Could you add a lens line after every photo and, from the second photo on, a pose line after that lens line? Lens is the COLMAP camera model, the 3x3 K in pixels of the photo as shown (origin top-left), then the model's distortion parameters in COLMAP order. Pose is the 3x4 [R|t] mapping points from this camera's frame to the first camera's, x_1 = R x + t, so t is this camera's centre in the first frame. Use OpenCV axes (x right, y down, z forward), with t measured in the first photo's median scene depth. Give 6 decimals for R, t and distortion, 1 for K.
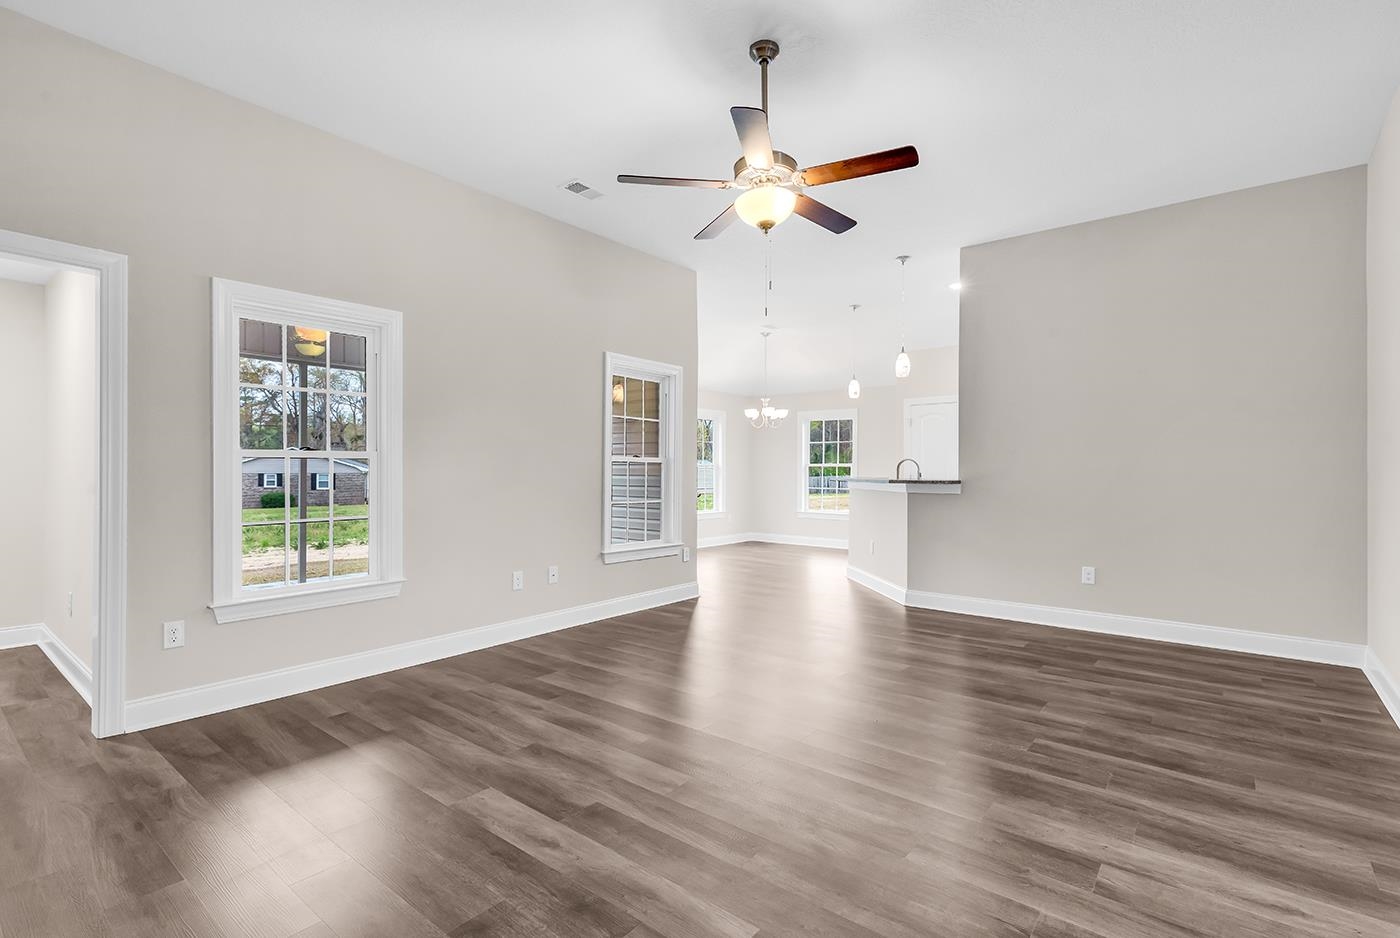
lens RADIAL K [[632.7, 0, 700.0], [0, 632.7, 469.0], [0, 0, 1]] dist [0.003159, -0.000610]
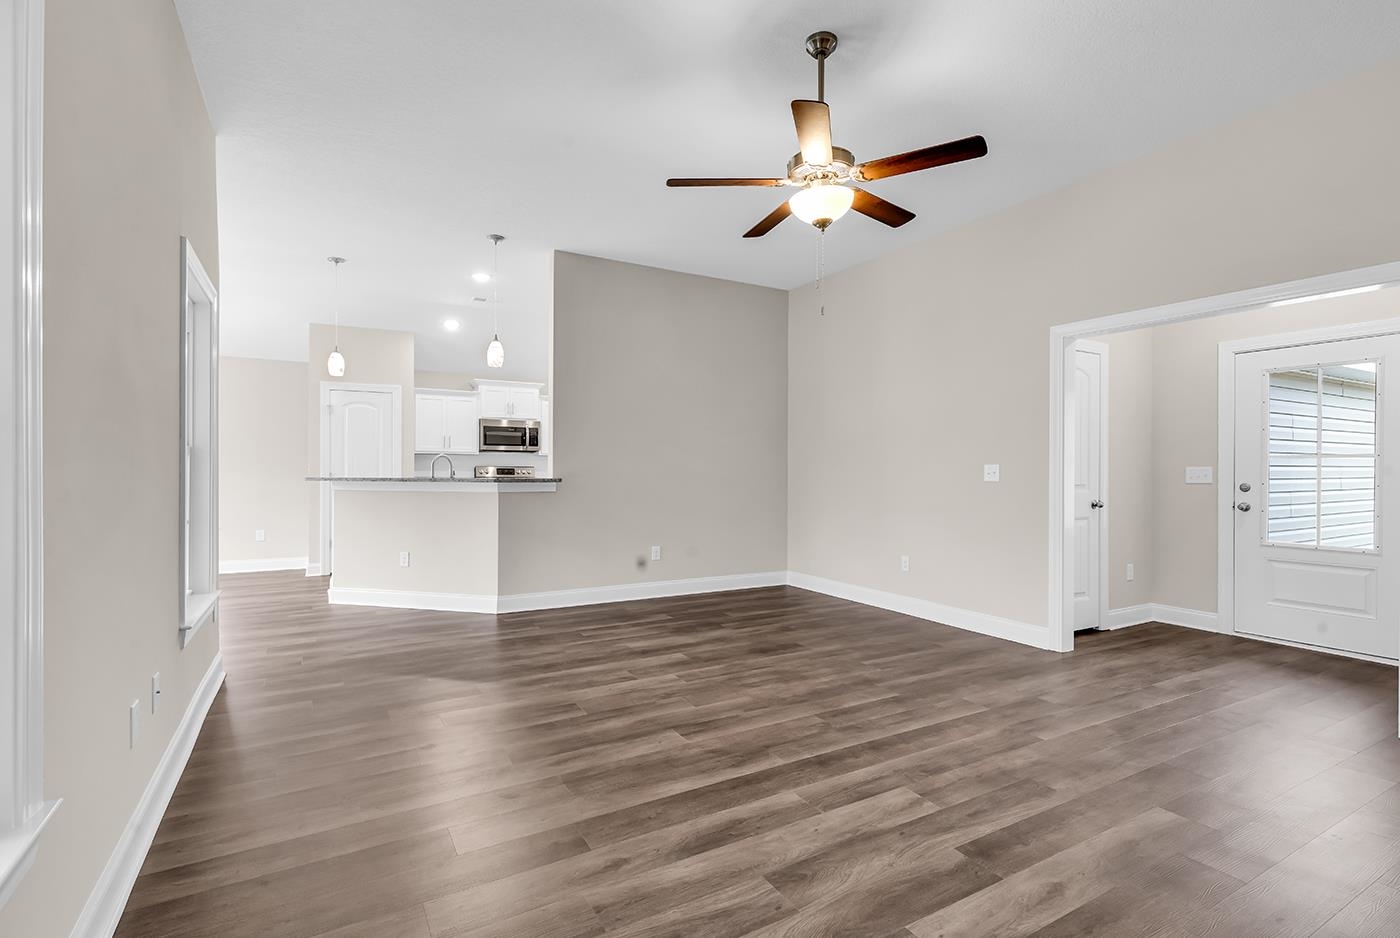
lens RADIAL K [[643.0, 0, 677.0], [0, 643.0, 471.5], [0, 0, 1]] dist [0.007575, -0.000207]
pose [[0.391126, -0.003350, 0.920331, -0.739649], [-0.006195, 0.999961, 0.006272, -0.000426], [-0.920316, -0.008155, 0.391090, 0.656738]]
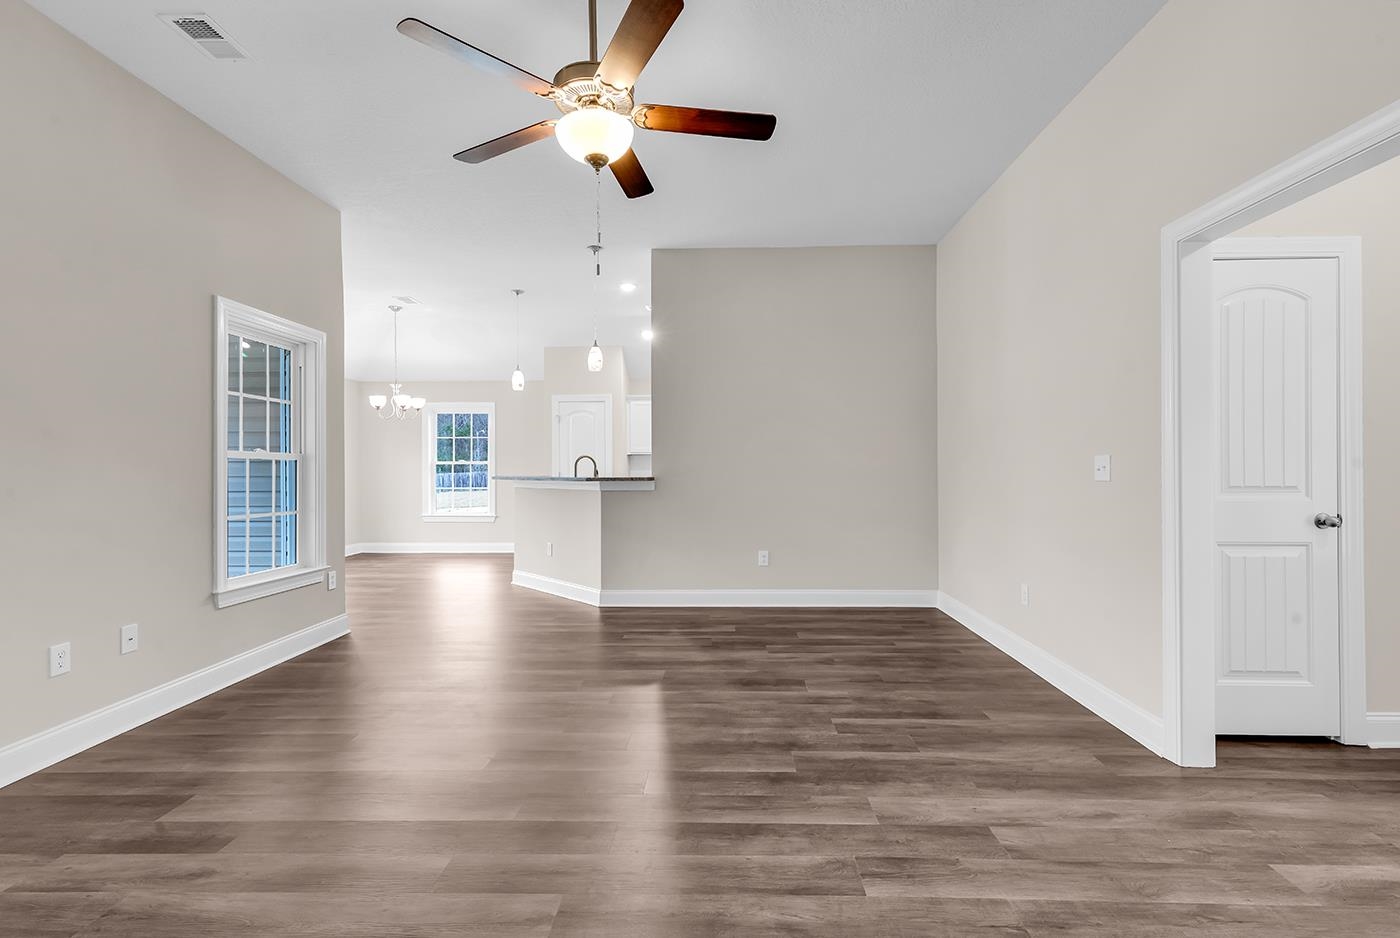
lens RADIAL K [[626.8, 0, 698.1], [0, 626.8, 468.6], [0, 0, 1]] dist [0.005209, -0.000744]
pose [[0.800142, -0.008440, 0.599752, -0.219106], [0.006558, 0.999964, 0.005323, -0.000711], [-0.599775, -0.000326, 0.800168, 0.234458]]
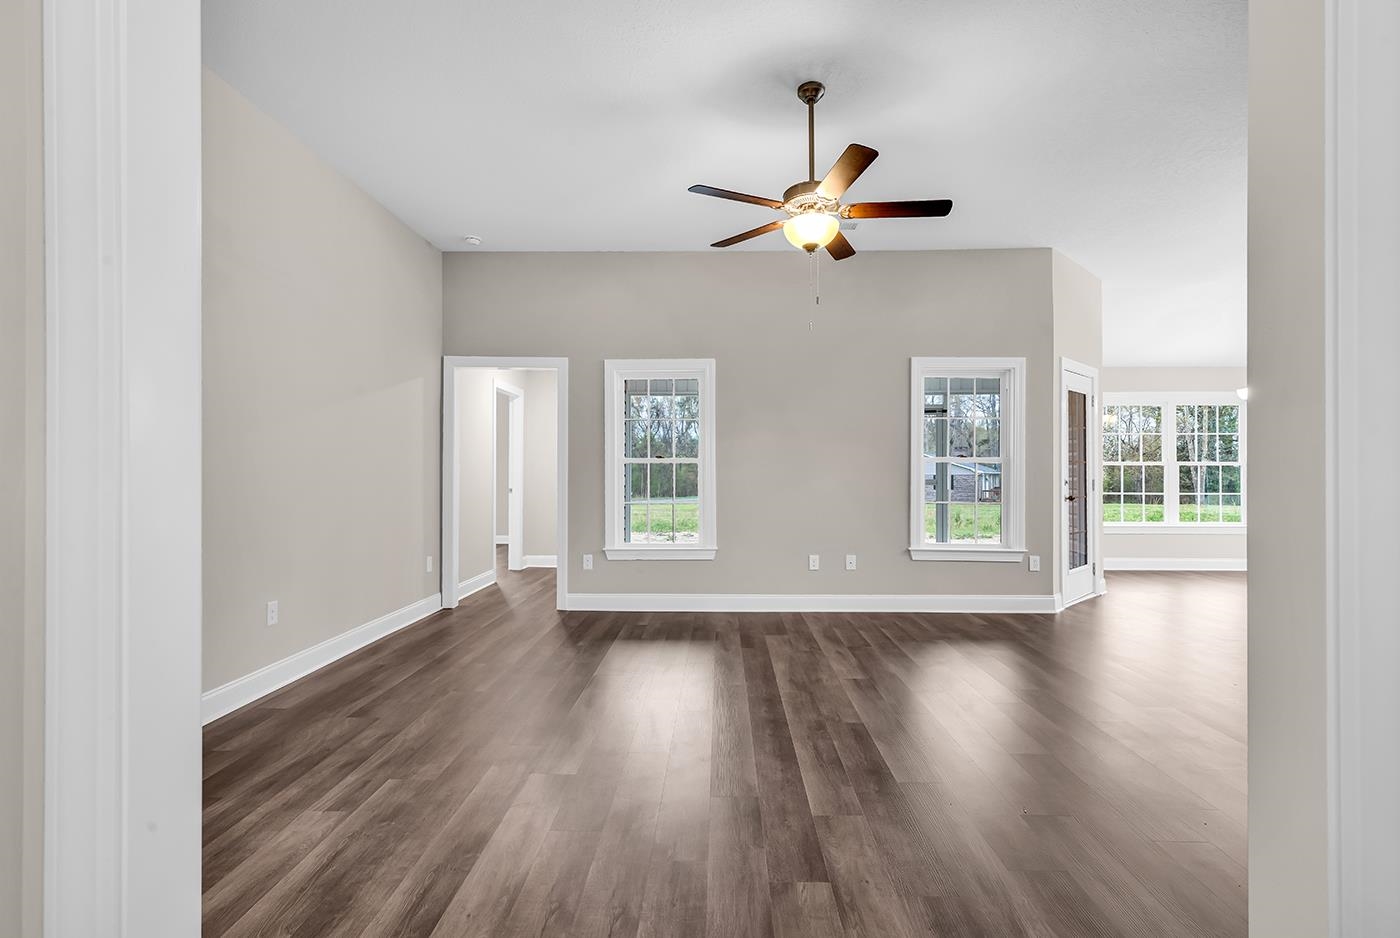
lens RADIAL K [[610.1, 0, 705.9], [0, 610.1, 471.6], [0, 0, 1]] dist [-0.021670, -0.000256]
pose [[0.624142, -0.001064, -0.781310, 0.659092], [0.002123, 0.999998, 0.000334, 0.003673], [0.781308, -0.001867, 0.624143, 0.157675]]
